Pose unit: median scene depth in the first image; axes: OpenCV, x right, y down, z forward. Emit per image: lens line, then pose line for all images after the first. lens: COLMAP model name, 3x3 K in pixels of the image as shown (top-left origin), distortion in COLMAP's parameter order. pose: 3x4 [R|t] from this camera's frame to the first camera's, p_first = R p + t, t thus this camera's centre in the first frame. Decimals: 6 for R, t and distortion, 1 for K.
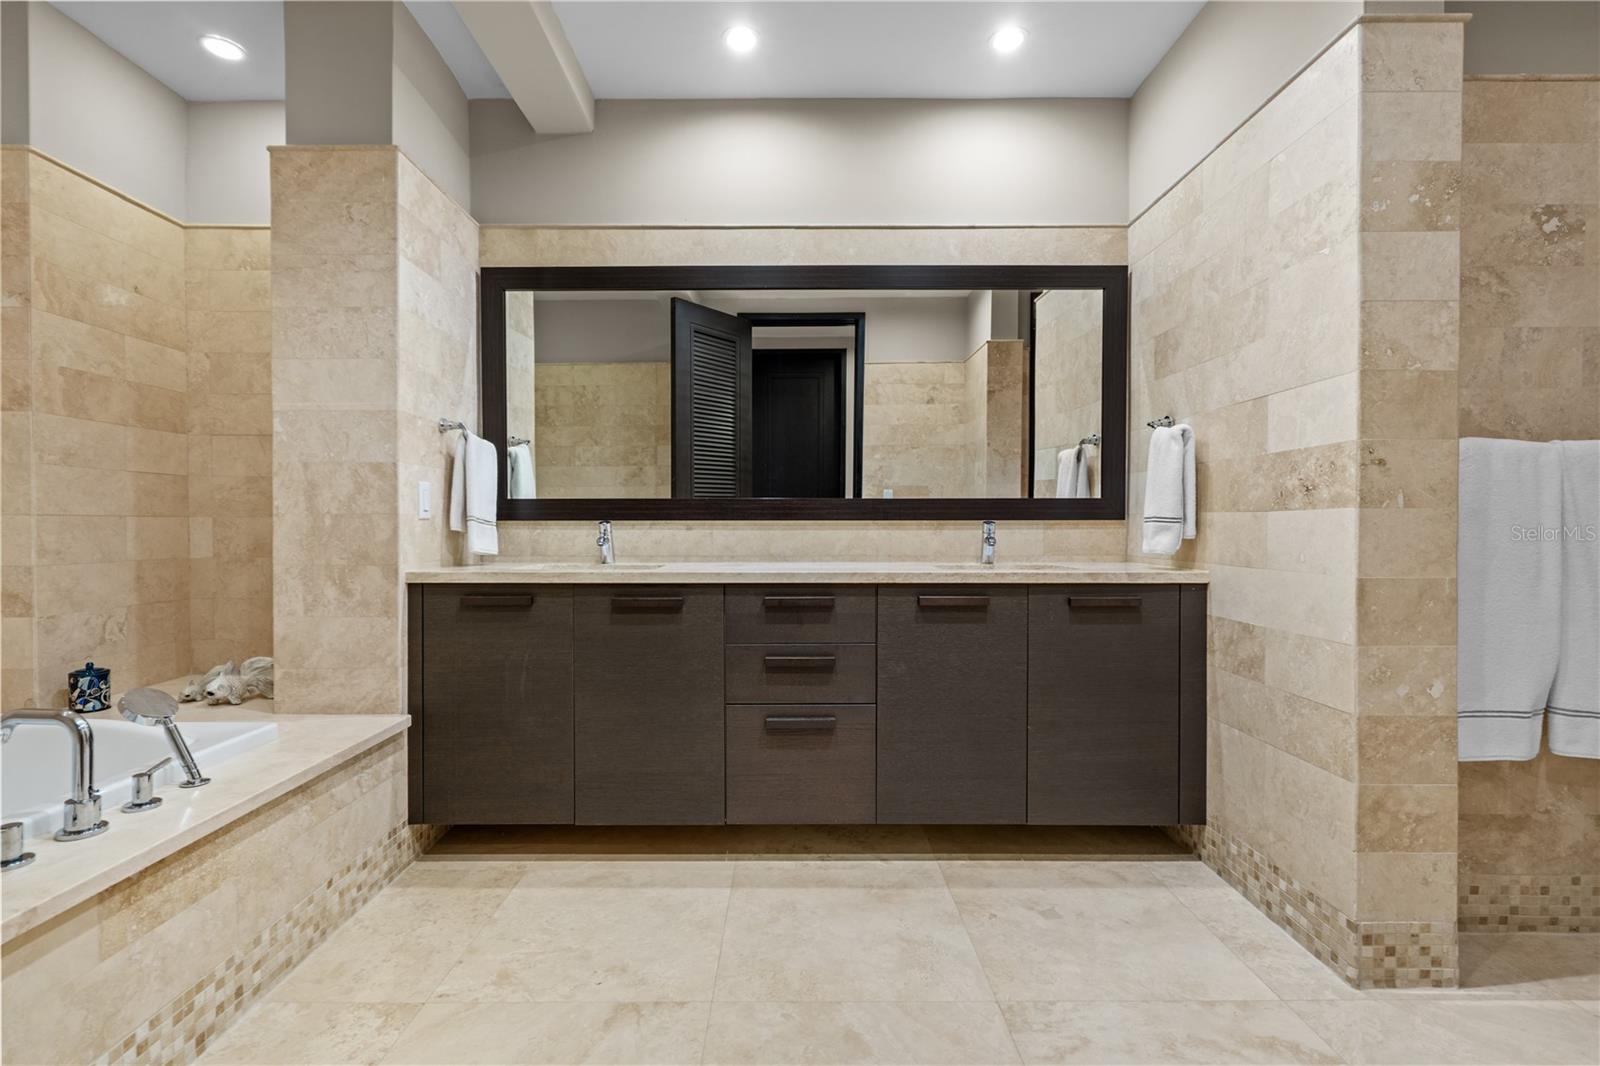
lens RADIAL K [[718.5, 0, 800.4], [0, 718.5, 530.8], [0, 0, 1]] dist [-0.002933, -0.000528]
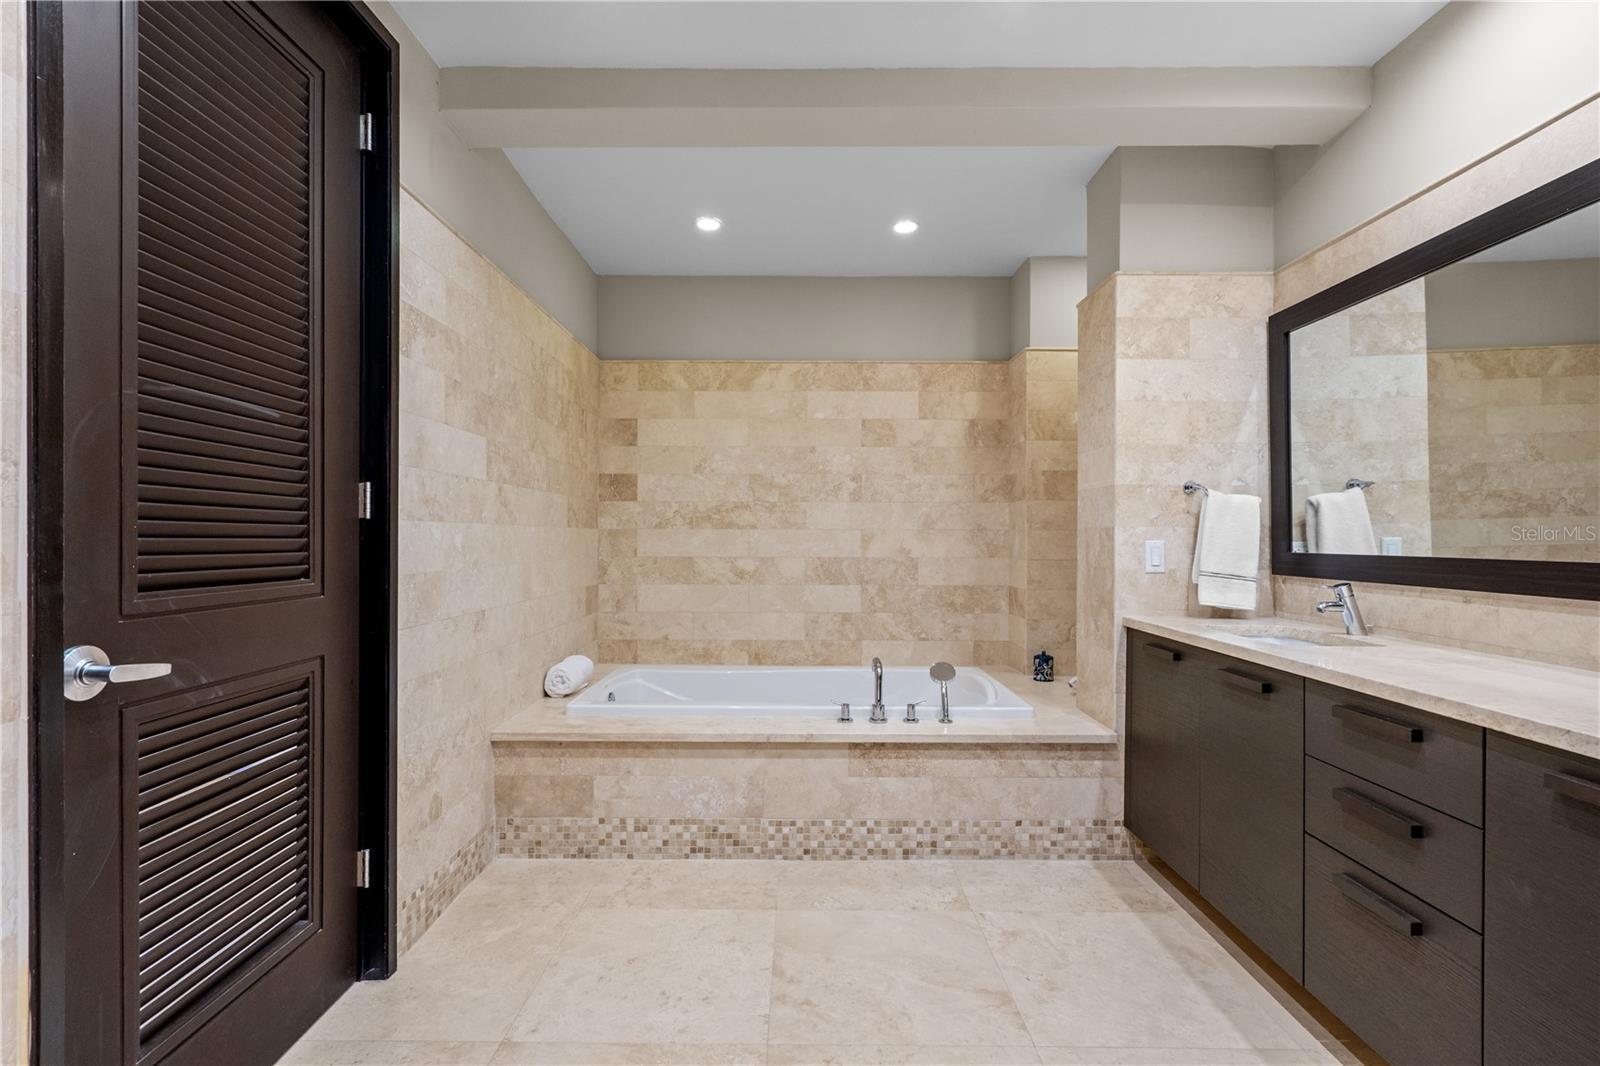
lens RADIAL K [[718.5, 0, 800.4], [0, 718.5, 530.8], [0, 0, 1]] dist [-0.002933, -0.000528]
pose [[0.012116, -0.009308, -0.999883, 0.740745], [-0.012495, 0.999877, -0.009460, -0.077766], [0.999849, 0.012608, 0.011998, 0.486917]]
